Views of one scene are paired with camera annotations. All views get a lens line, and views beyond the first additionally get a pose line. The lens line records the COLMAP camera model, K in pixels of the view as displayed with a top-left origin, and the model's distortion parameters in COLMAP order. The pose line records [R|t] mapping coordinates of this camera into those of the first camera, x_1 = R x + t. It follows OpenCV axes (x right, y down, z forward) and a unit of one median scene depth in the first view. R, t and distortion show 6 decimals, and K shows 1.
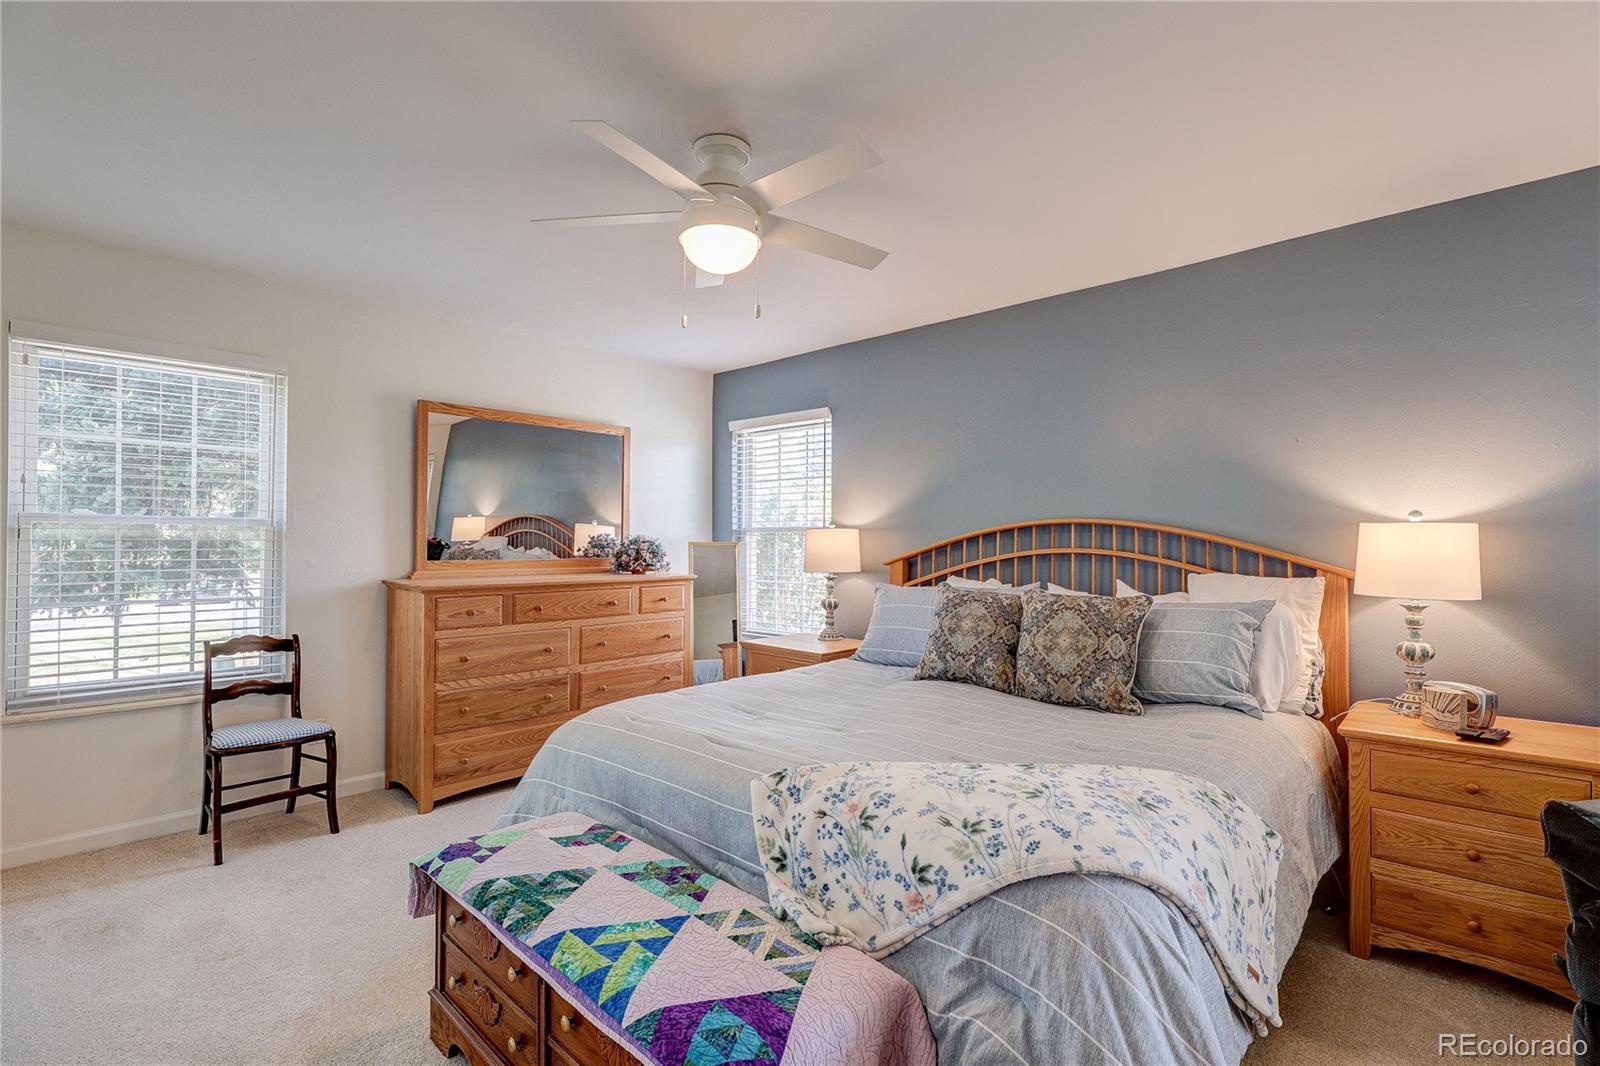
lens RADIAL K [[751.3, 0, 799.8], [0, 751.3, 542.1], [0, 0, 1]] dist [-0.002317, -0.000221]
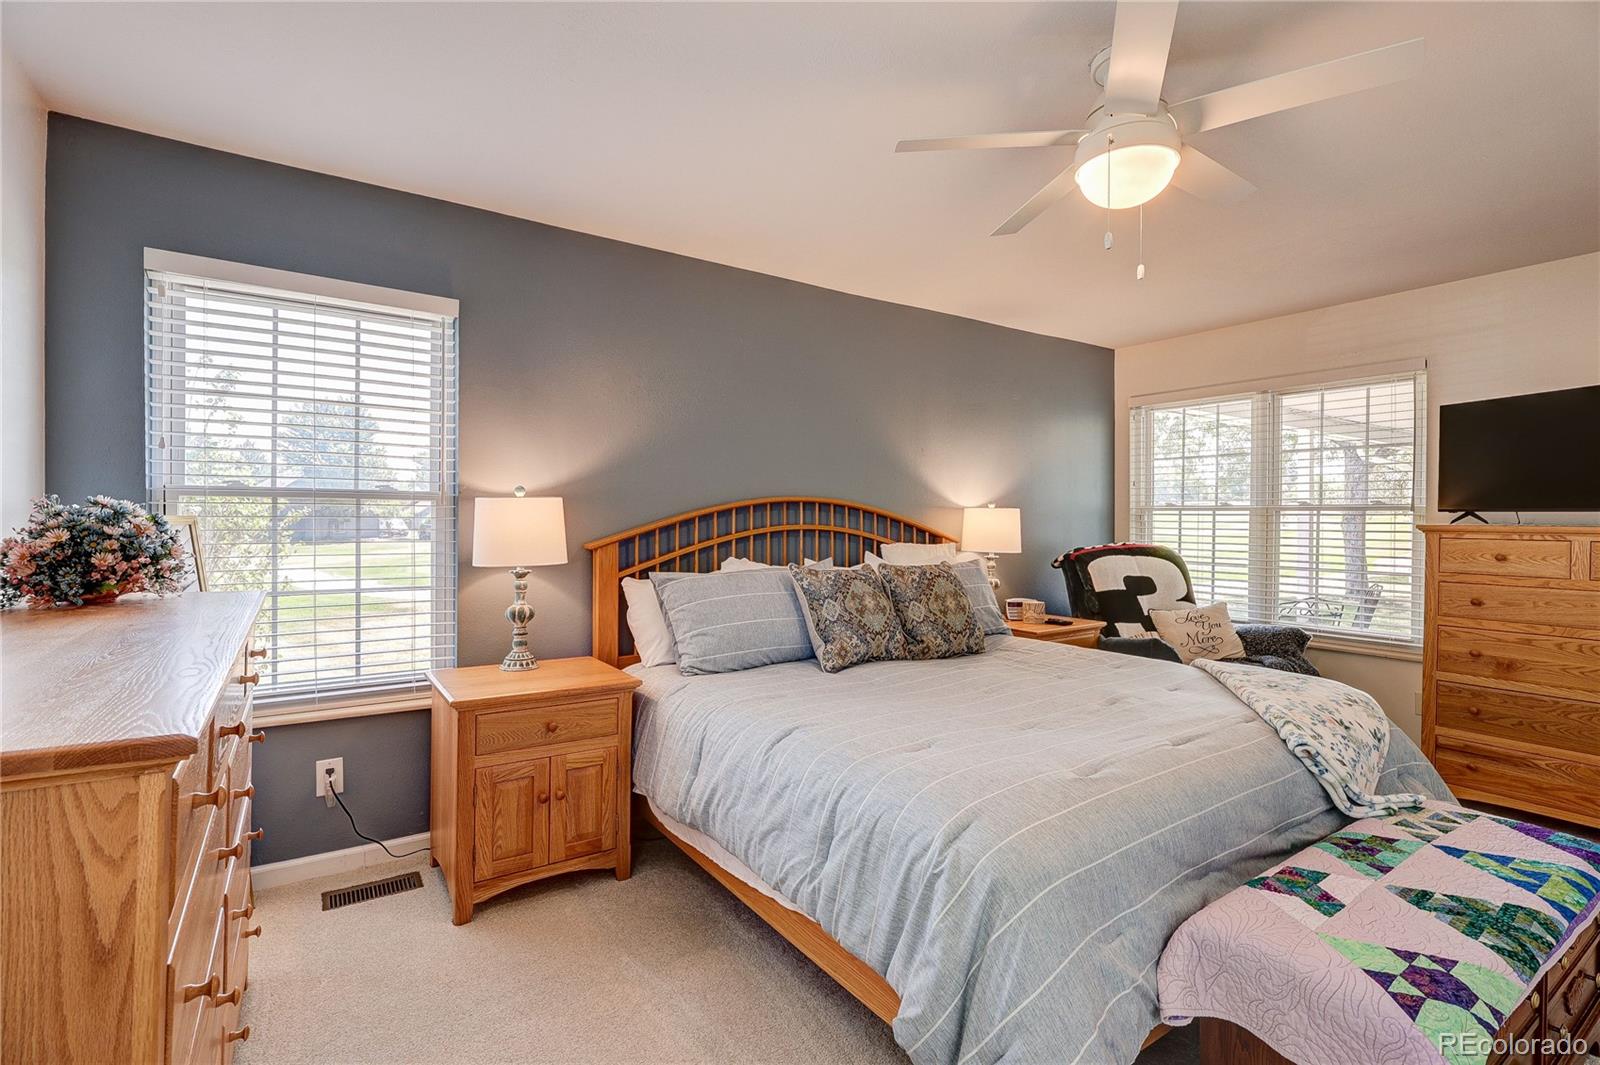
lens RADIAL K [[750.6, 0, 803.1], [0, 750.6, 513.4], [0, 0, 1]] dist [0.003620, 0.001435]
pose [[0.197270, 0.000155, 0.980349, -0.573796], [-0.004696, 0.999989, 0.000787, -0.007339], [-0.980338, -0.004759, 0.197269, 0.662936]]
